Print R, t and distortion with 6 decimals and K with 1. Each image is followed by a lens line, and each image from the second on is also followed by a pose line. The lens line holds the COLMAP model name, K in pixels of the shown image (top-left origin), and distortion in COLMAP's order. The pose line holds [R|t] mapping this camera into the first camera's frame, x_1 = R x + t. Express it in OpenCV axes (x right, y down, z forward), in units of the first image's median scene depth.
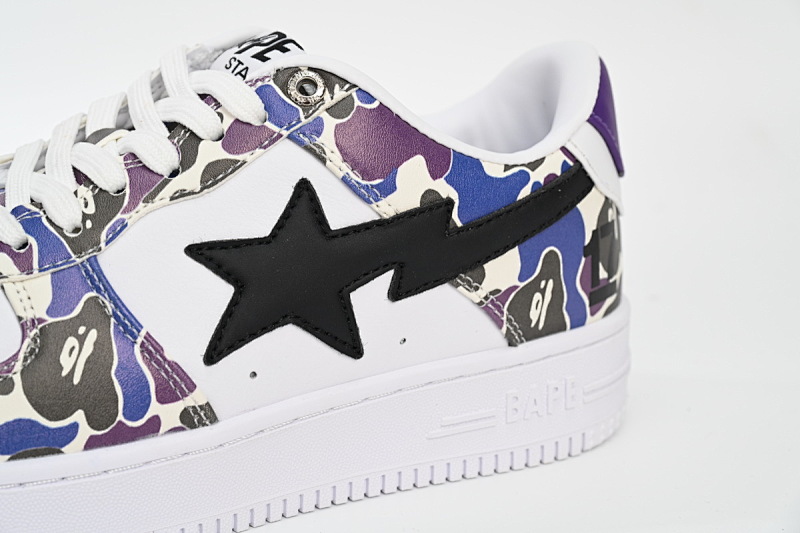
lens RADIAL K [[1554.0, 0, 406.4], [0, 1554.0, 234.8], [0, 0, 1]] dist [-0.000476, 0.000000]
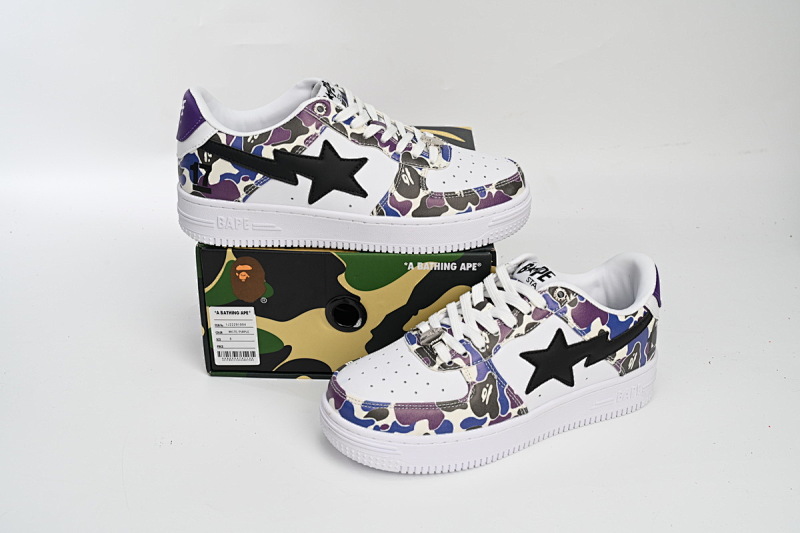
lens RADIAL K [[942.6, 0, 400.5], [0, 942.6, 267.0], [0, 0, 1]] dist [-0.000064, 0.000000]
pose [[0.999794, 0.014328, 0.014351, -0.379920], [-0.016539, 0.985618, 0.168177, -0.427458], [-0.011735, -0.168379, 0.985652, -0.661995]]
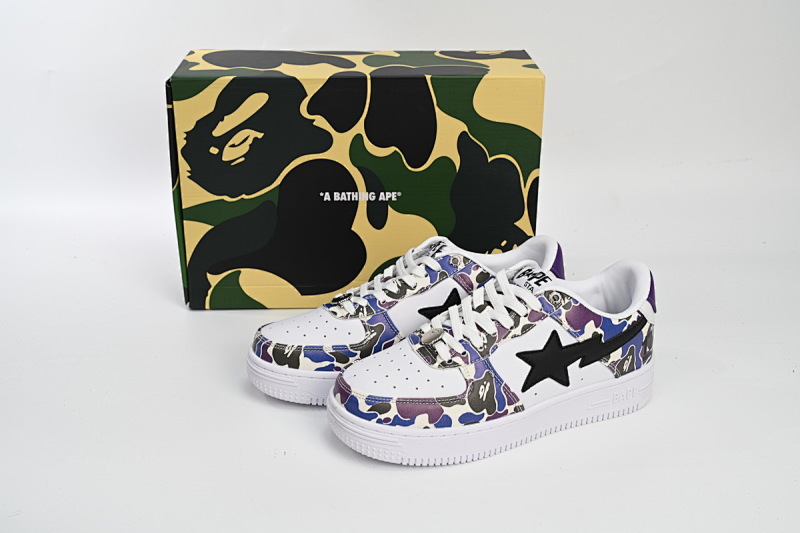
lens RADIAL K [[1017.8, 0, 403.5], [0, 1017.8, 264.7], [0, 0, 1]] dist [-0.003771, 0.000000]
pose [[0.999575, 0.020808, -0.020424, -0.317109], [-0.017686, 0.989615, 0.142651, -0.431422], [0.023180, -0.142229, 0.989562, -0.914781]]
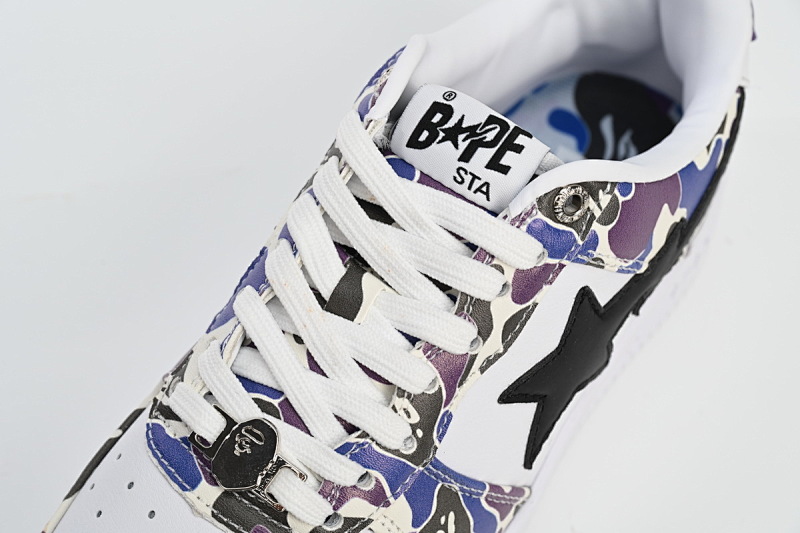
lens RADIAL K [[1457.2, 0, 399.5], [0, 1457.2, 263.8], [0, 0, 1]] dist [-0.007778, 0.000000]
pose [[0.889029, -0.377166, 0.259562, -0.397878], [0.100383, 0.713690, 0.693231, -0.687658], [-0.446711, -0.590247, 0.672353, 0.445939]]
